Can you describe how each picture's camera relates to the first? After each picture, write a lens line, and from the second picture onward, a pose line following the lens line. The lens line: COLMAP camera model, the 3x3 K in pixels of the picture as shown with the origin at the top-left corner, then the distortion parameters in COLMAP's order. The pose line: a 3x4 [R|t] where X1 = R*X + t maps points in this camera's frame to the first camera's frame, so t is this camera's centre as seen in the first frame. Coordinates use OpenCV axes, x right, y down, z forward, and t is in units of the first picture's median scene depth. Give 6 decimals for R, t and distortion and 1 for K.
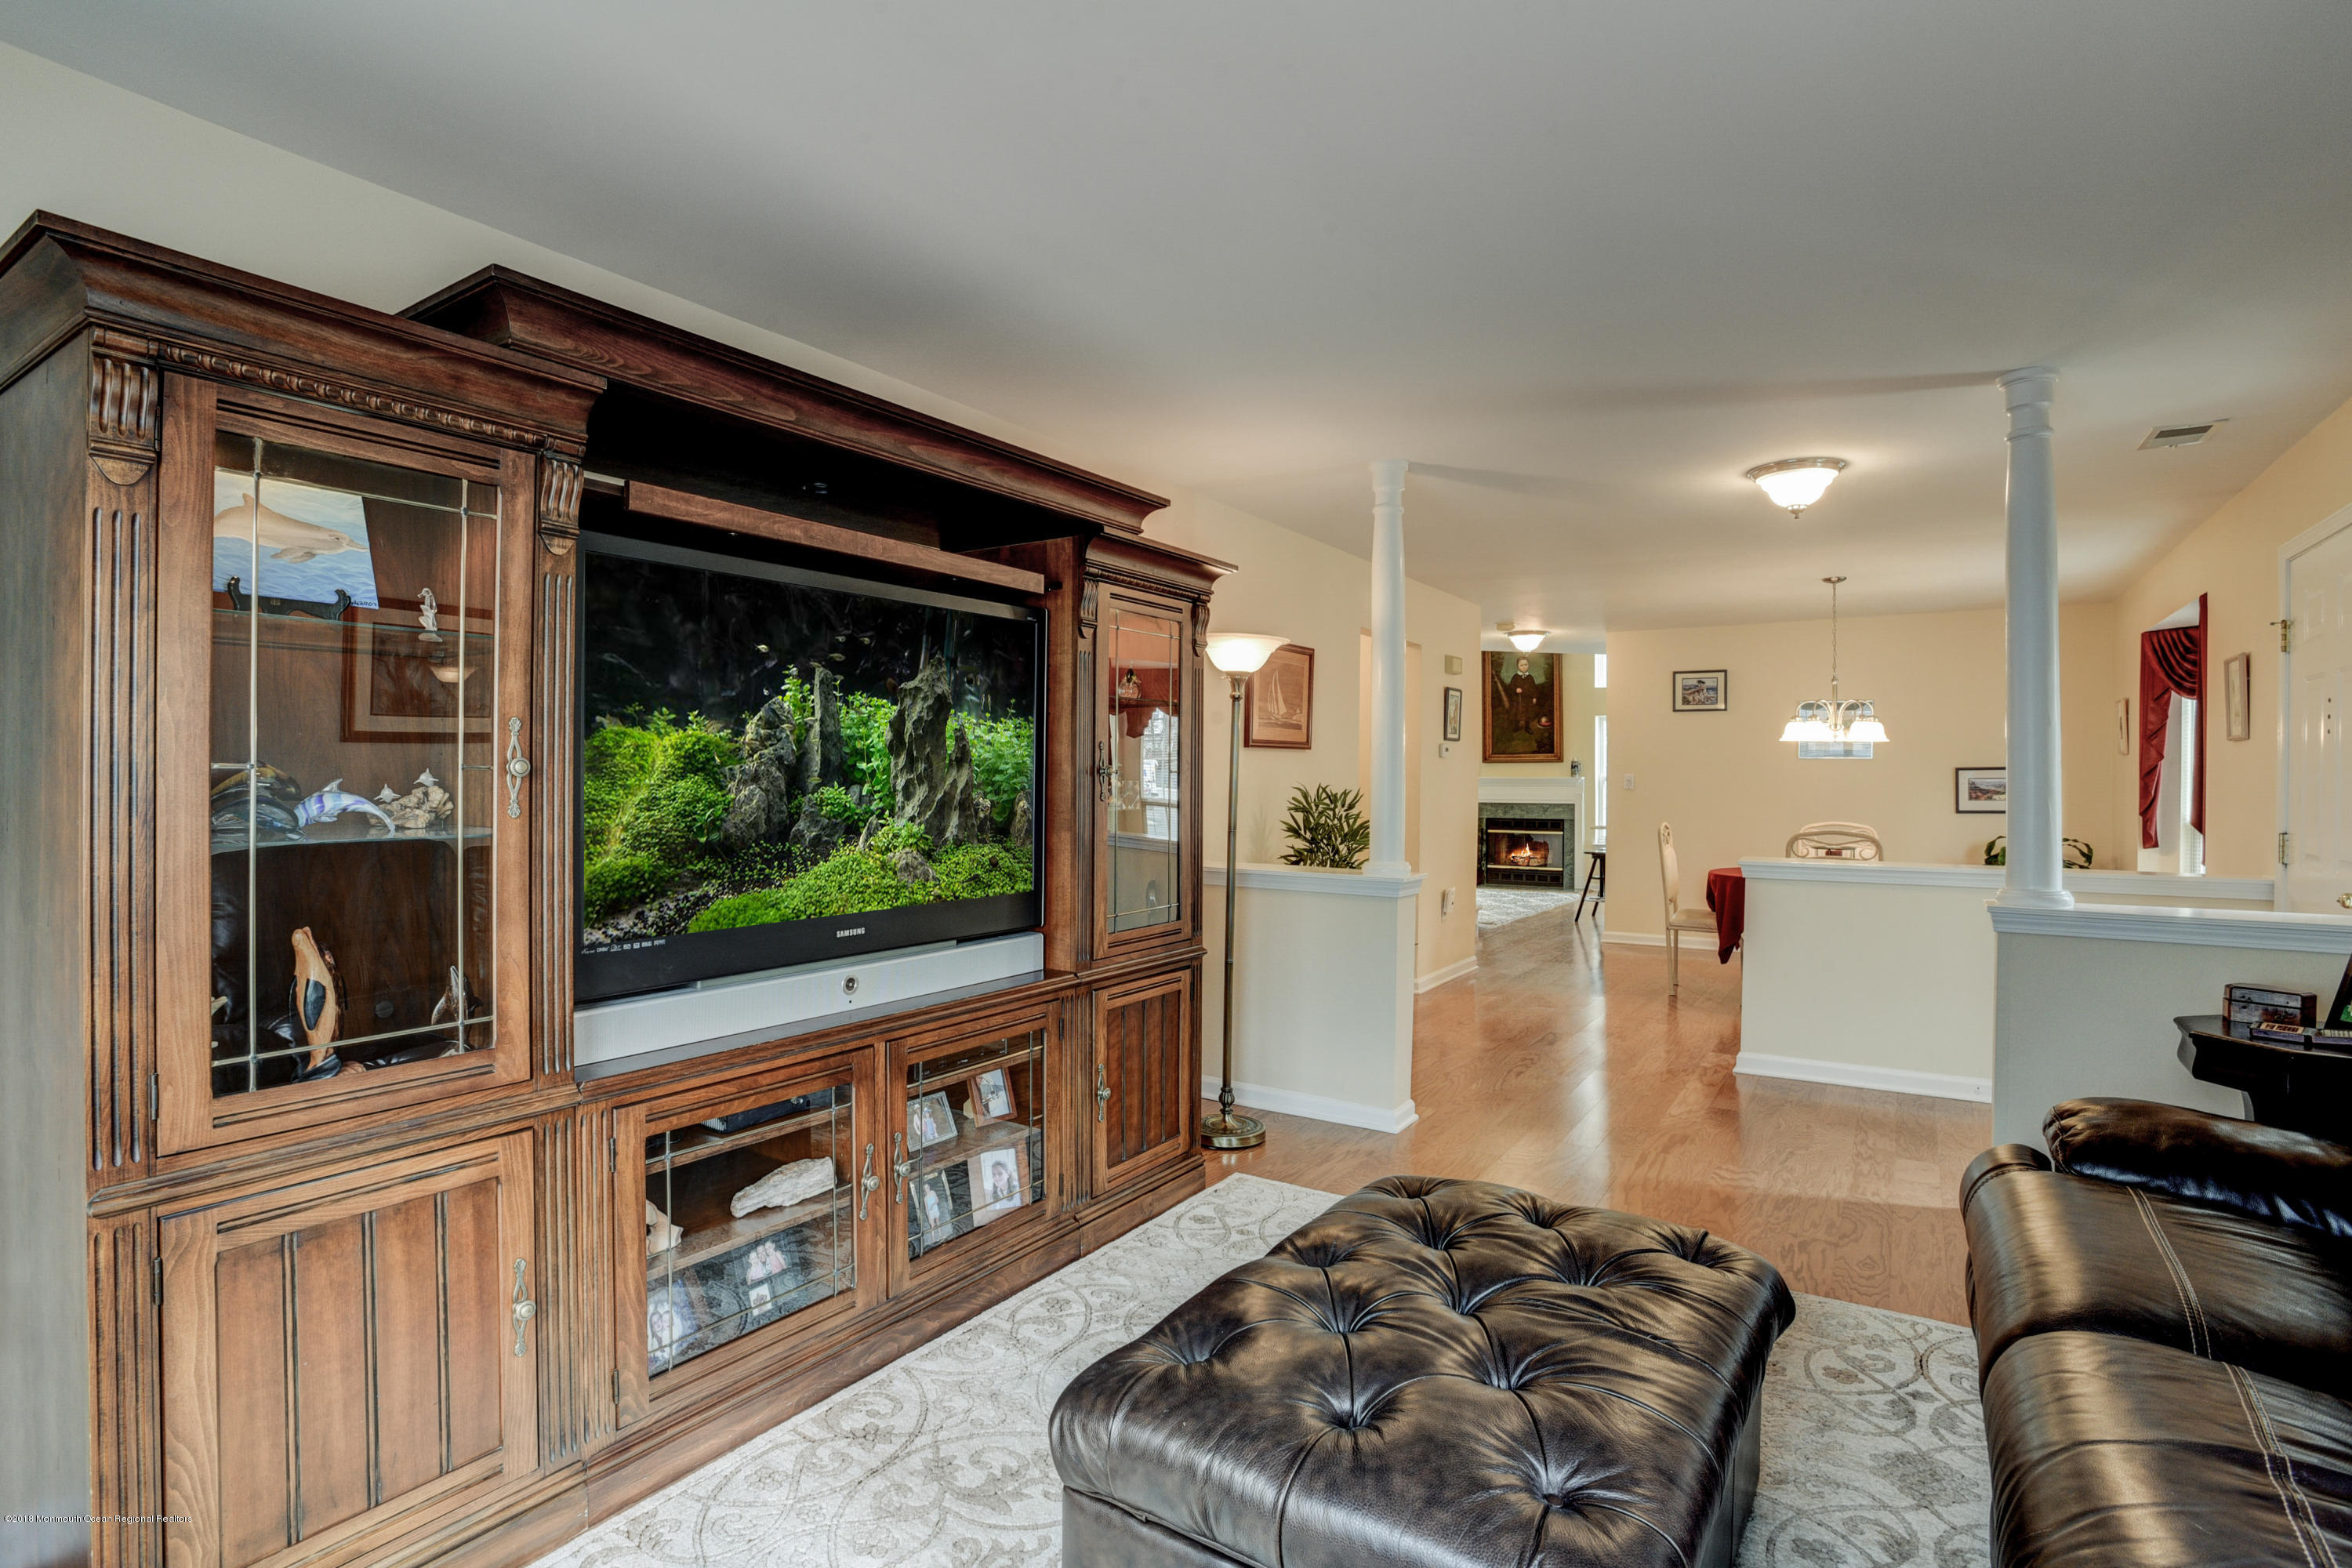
lens RADIAL K [[1138.4, 0, 1173.7], [0, 1138.4, 777.5], [0, 0, 1]] dist [-0.045218, 0.031020]
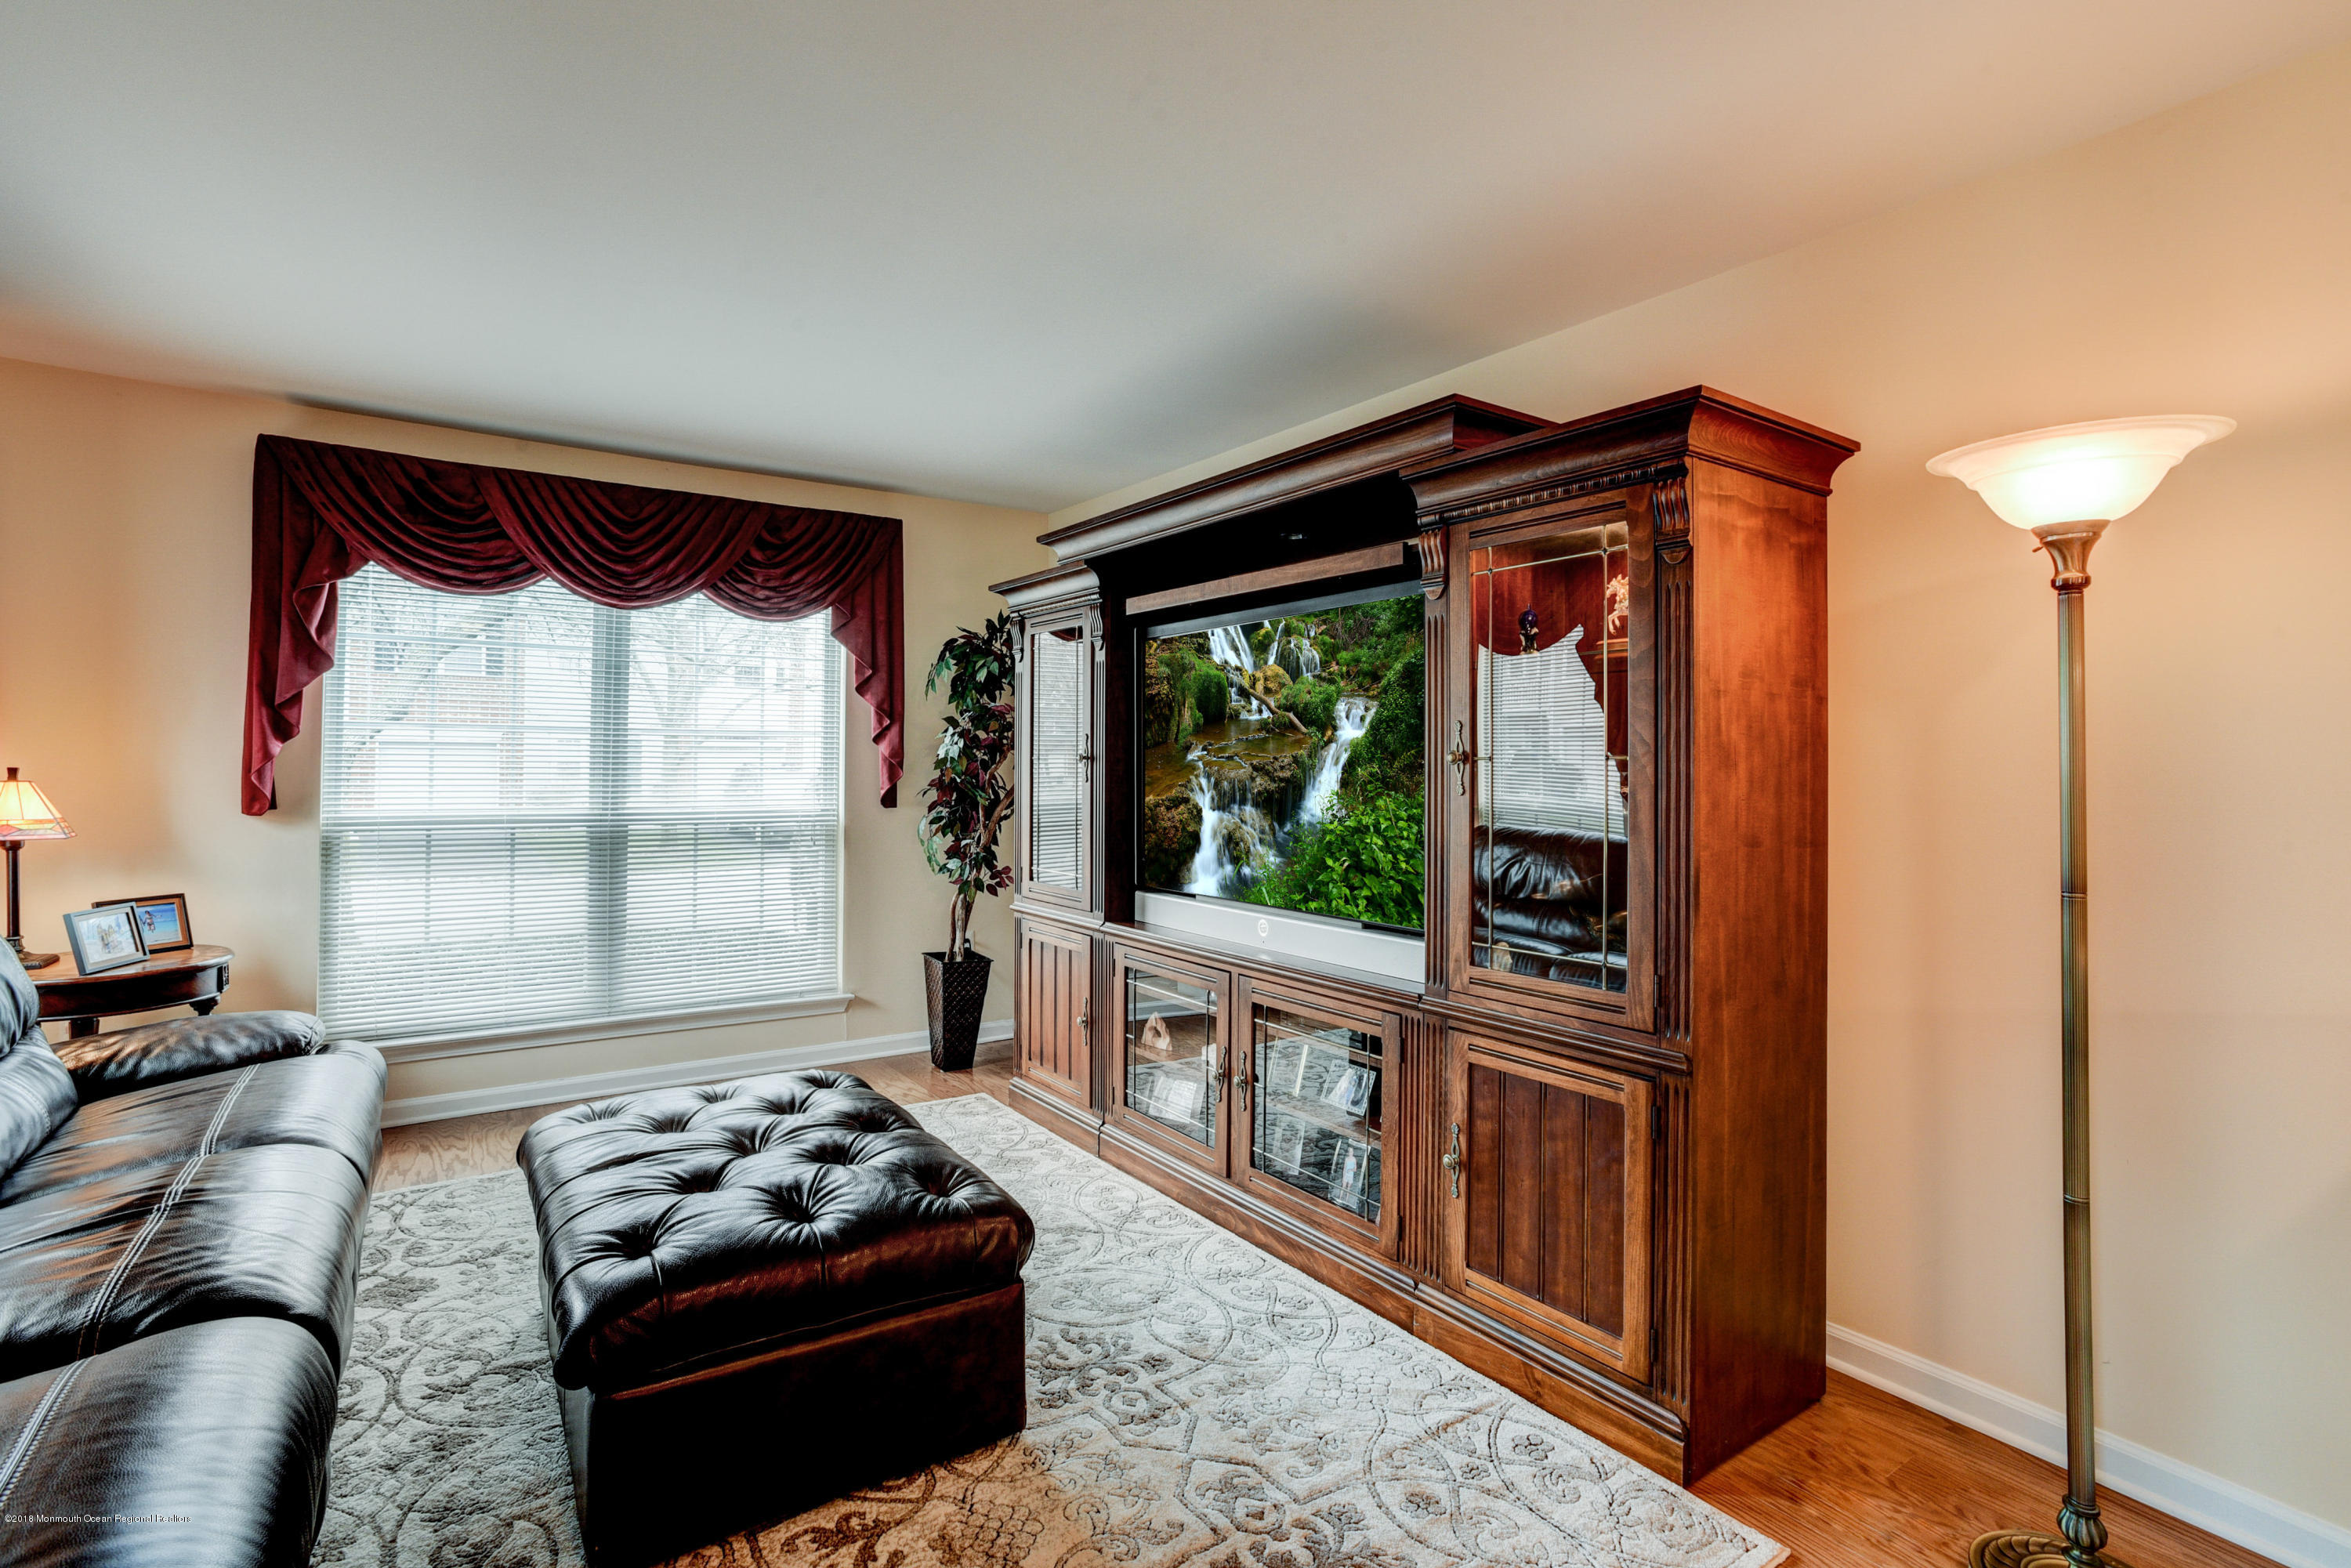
lens RADIAL K [[1137.8, 0, 1173.2], [0, 1137.8, 777.5], [0, 0, 1]] dist [-0.045218, 0.031020]
pose [[-0.349416, 0.013769, -0.936867, 0.695073], [-0.007141, 0.999824, 0.017358, -0.002514], [0.936941, 0.012755, -0.349256, 1.017954]]
